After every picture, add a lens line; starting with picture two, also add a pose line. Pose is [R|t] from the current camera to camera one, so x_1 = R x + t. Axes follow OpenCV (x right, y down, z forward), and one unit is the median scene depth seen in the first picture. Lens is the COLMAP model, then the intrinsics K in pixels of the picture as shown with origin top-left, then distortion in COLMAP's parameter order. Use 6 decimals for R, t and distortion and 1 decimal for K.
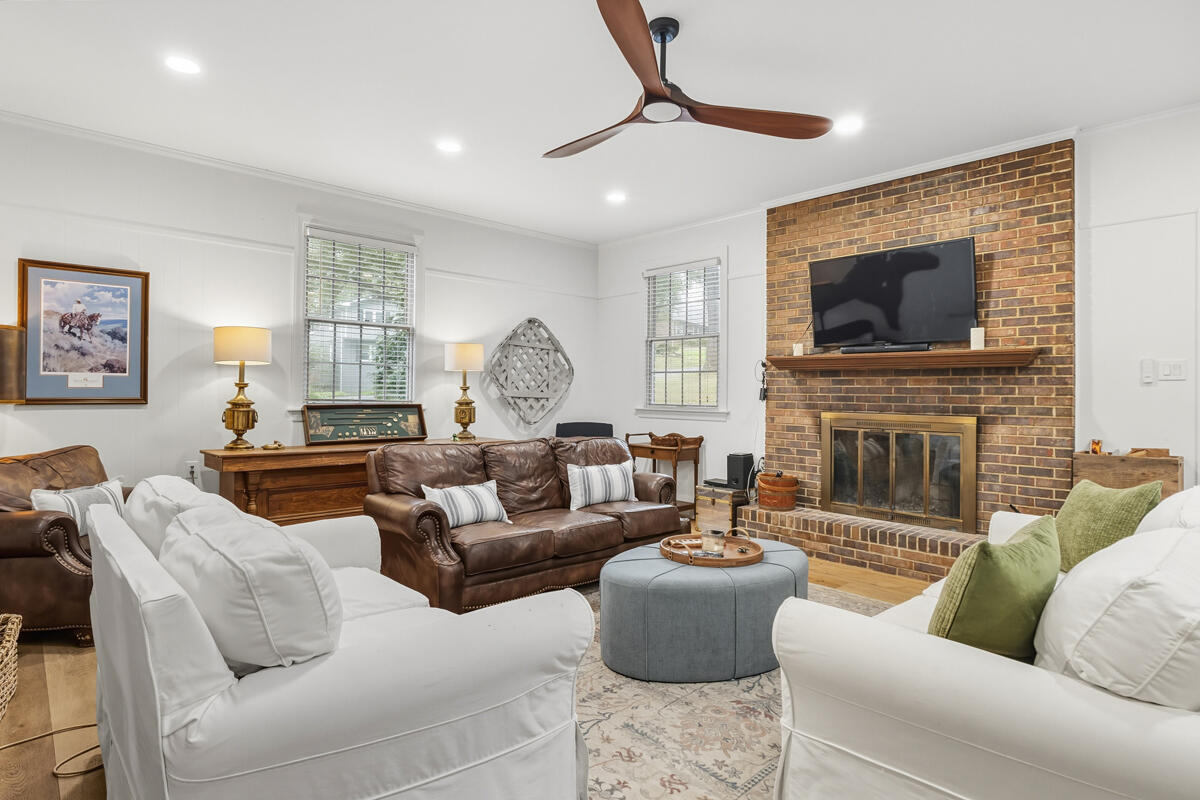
lens RADIAL K [[629.3, 0, 600.0], [0, 629.3, 400.0], [0, 0, 1]] dist [-0.003468, -0.000702]
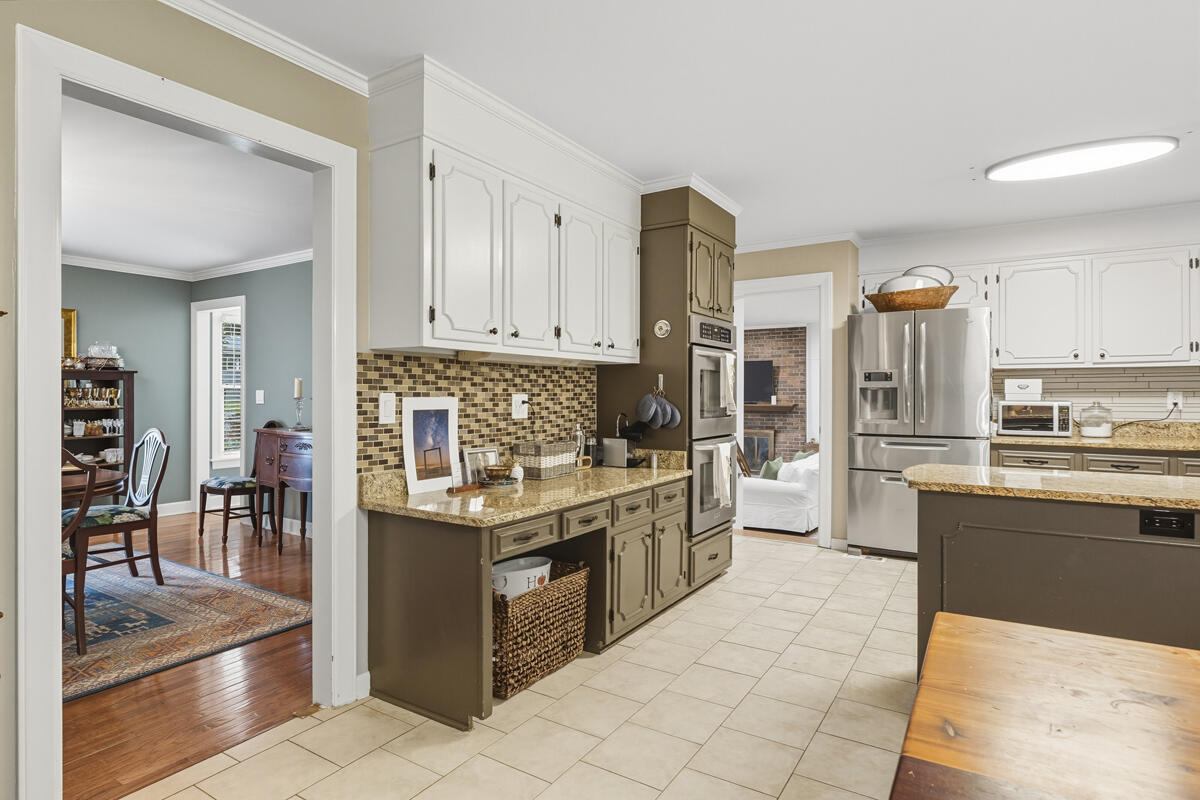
lens RADIAL K [[649.0, 0, 598.9], [0, 649.0, 396.5], [0, 0, 1]] dist [-0.003411, -0.001179]
pose [[0.967895, -0.004800, 0.251310, -0.768685], [0.004721, 0.999988, 0.000920, -0.118879], [-0.251311, 0.000296, 0.967906, -1.406375]]
